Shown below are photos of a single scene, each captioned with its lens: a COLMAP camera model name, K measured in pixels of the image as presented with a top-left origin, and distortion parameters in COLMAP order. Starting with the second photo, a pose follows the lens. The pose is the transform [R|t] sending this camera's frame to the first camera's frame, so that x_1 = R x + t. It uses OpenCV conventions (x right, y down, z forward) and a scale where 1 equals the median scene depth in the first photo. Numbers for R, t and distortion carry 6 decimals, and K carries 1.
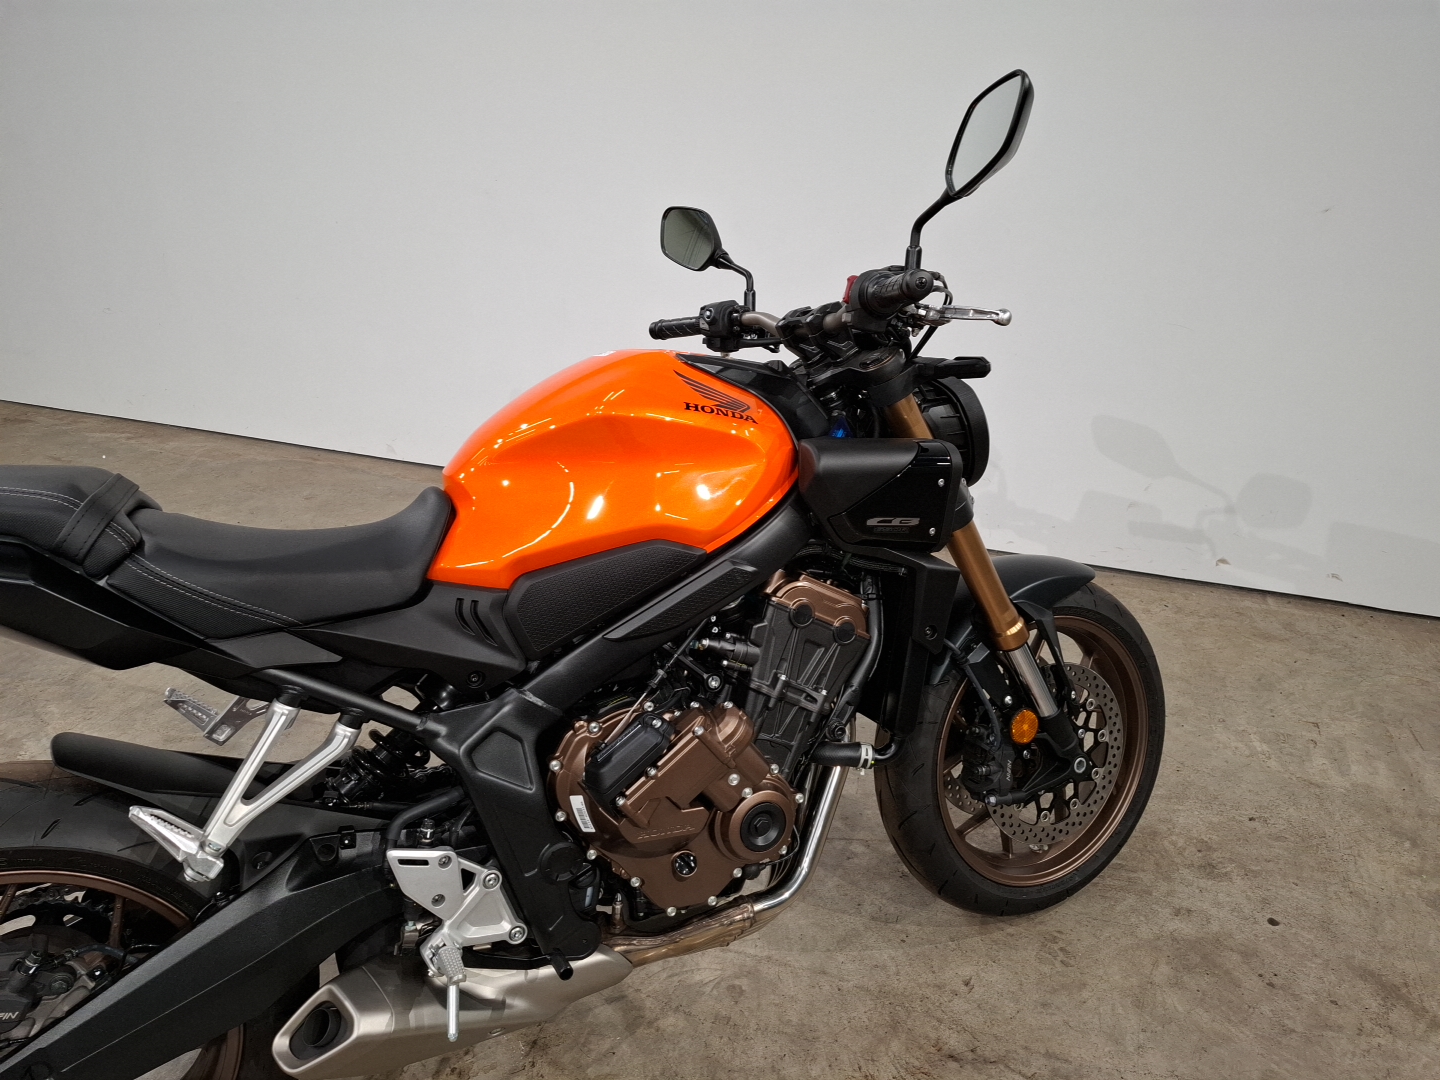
lens RADIAL K [[1018.6, 0, 719.8], [0, 1018.6, 527.0], [0, 0, 1]] dist [0.047335, -0.060885]
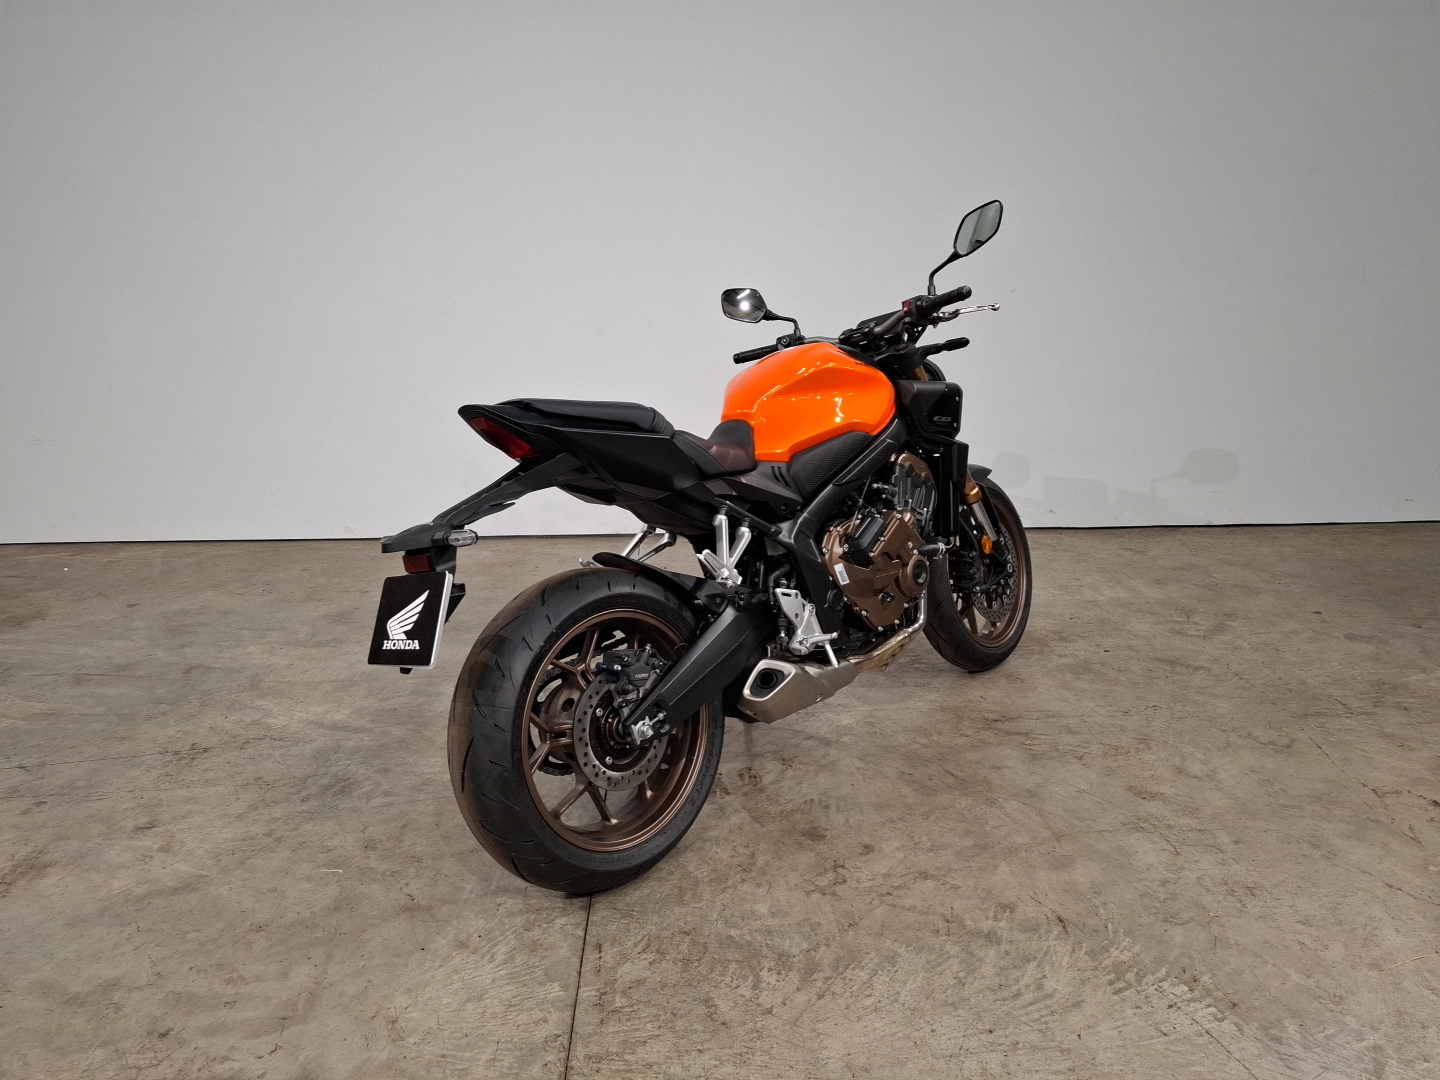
lens RADIAL K [[1018.6, 0, 708.2], [0, 1018.6, 524.4], [0, 0, 1]] dist [0.047335, -0.060885]
pose [[0.932986, -0.117335, 0.340250, -0.952150], [0.165310, 0.979452, -0.115527, 0.349026], [-0.319703, 0.164032, 0.933211, -0.674003]]
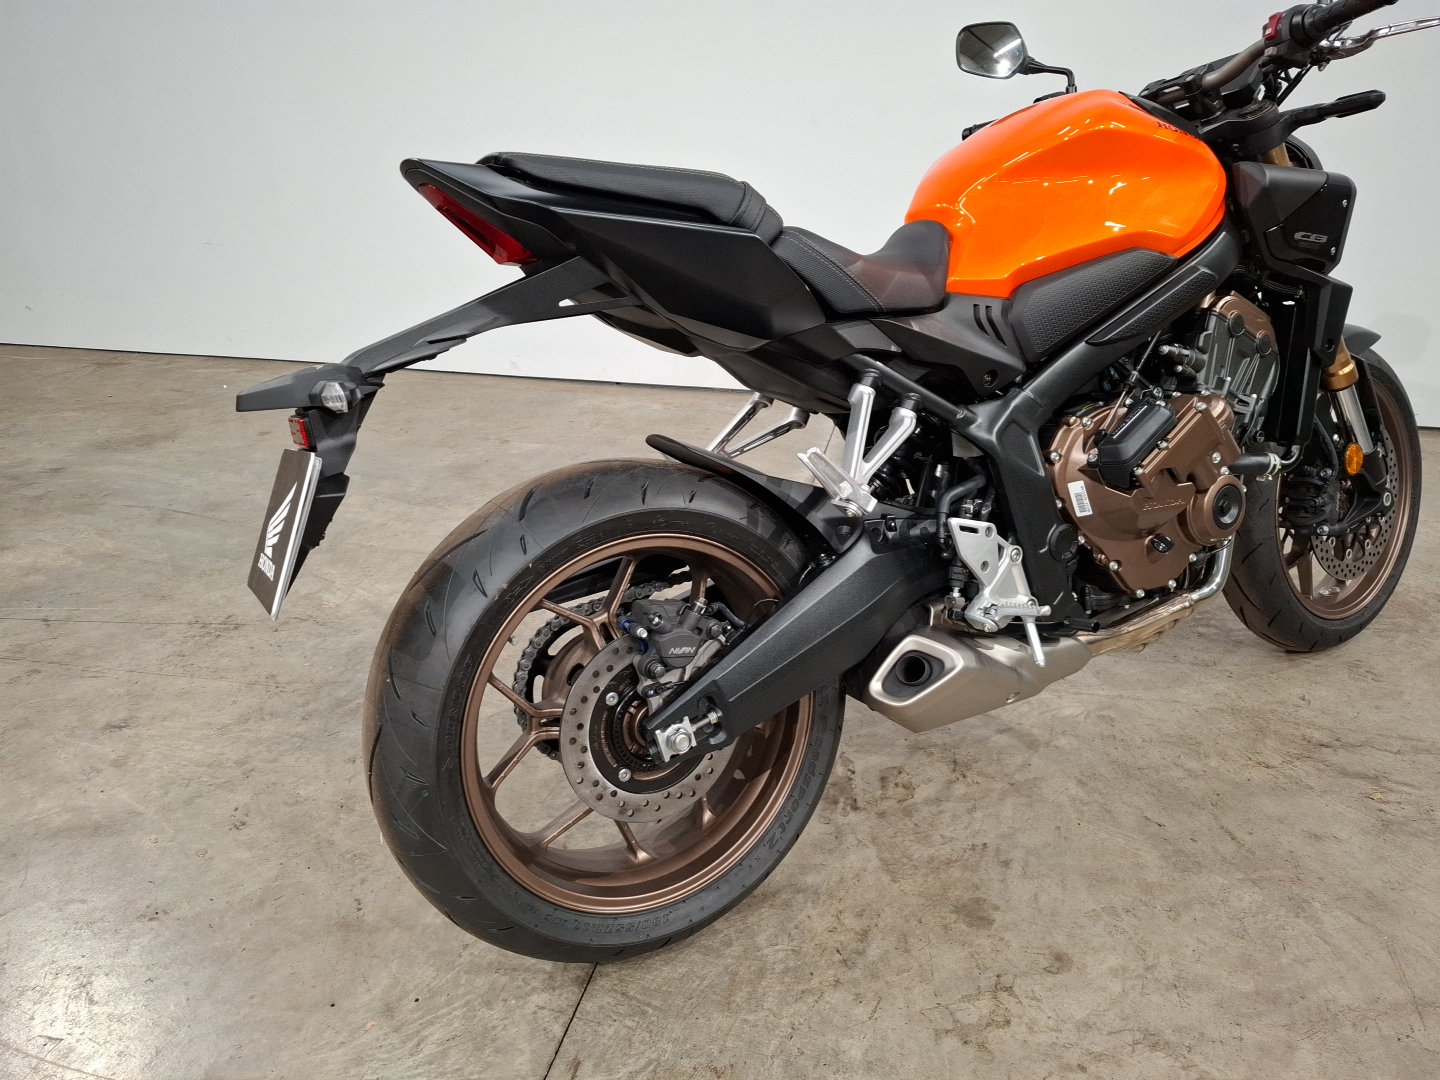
lens RADIAL K [[1018.6, 0, 701.7], [0, 1018.6, 534.9], [0, 0, 1]] dist [0.047335, -0.060885]
pose [[0.995867, -0.061771, 0.066579, -0.594456], [0.061267, 0.998075, 0.009585, 0.269381], [-0.067043, -0.005466, 0.997735, -0.090045]]
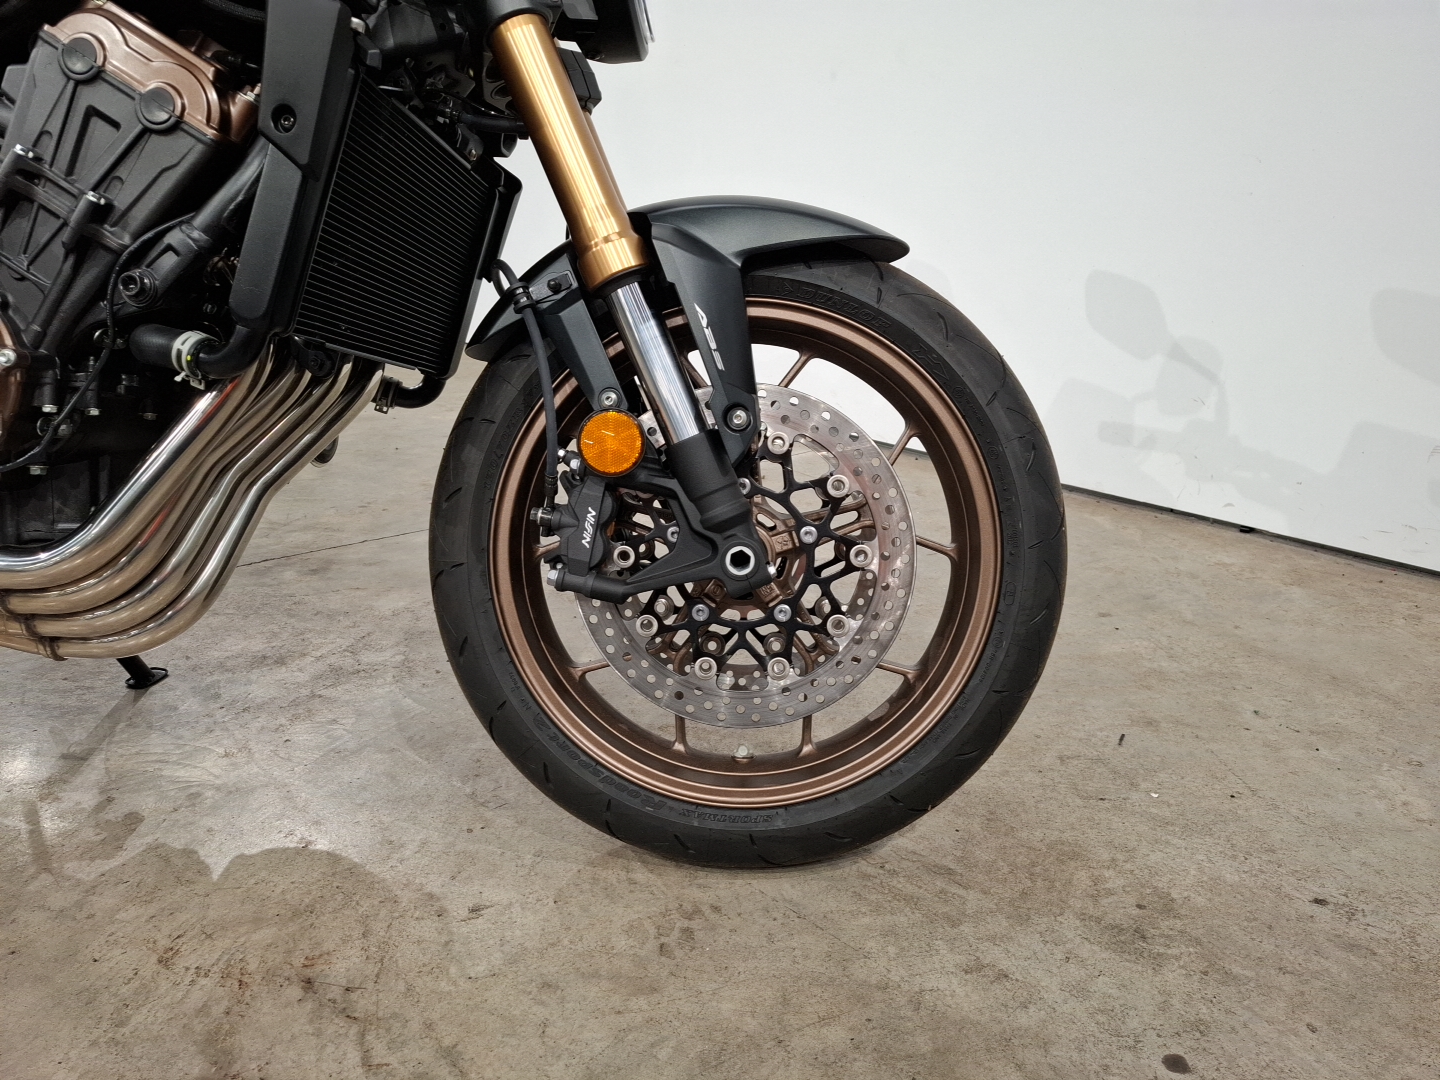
lens RADIAL K [[1018.6, 0, 715.3], [0, 1018.6, 530.5], [0, 0, 1]] dist [0.047335, -0.060885]
pose [[0.867380, 0.157423, -0.472090, 0.728170], [-0.207454, 0.976670, -0.055478, 0.311190], [0.452343, 0.146058, 0.879803, 0.678279]]
